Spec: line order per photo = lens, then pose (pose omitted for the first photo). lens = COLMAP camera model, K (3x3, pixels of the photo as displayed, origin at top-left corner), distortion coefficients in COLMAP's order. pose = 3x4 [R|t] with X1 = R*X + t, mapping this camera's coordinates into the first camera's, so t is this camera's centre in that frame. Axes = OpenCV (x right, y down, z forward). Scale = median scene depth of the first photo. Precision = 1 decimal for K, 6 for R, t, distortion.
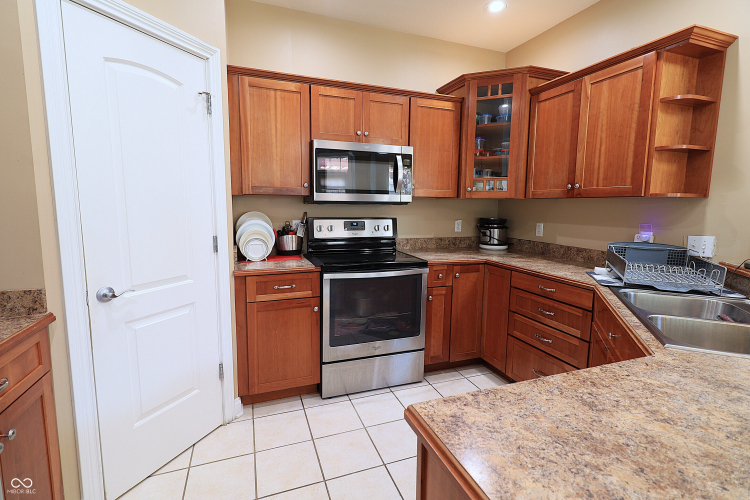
lens RADIAL K [[344.6, 0, 371.8], [0, 344.6, 247.0], [0, 0, 1]] dist [0.002239, 0.000783]
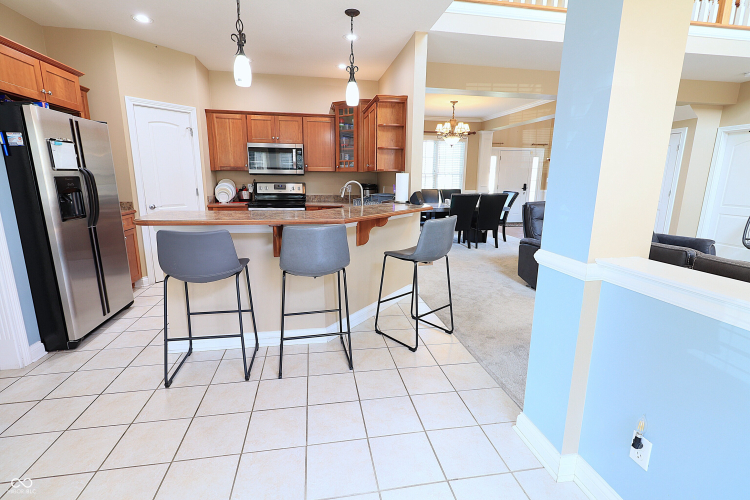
lens RADIAL K [[344.6, 0, 376.5], [0, 344.6, 246.4], [0, 0, 1]] dist [0.002239, 0.000783]
pose [[0.991097, 0.022114, -0.131293, 0.815207], [-0.013243, 0.997593, 0.068064, 0.142043], [0.132482, -0.065720, 0.989004, -0.897134]]
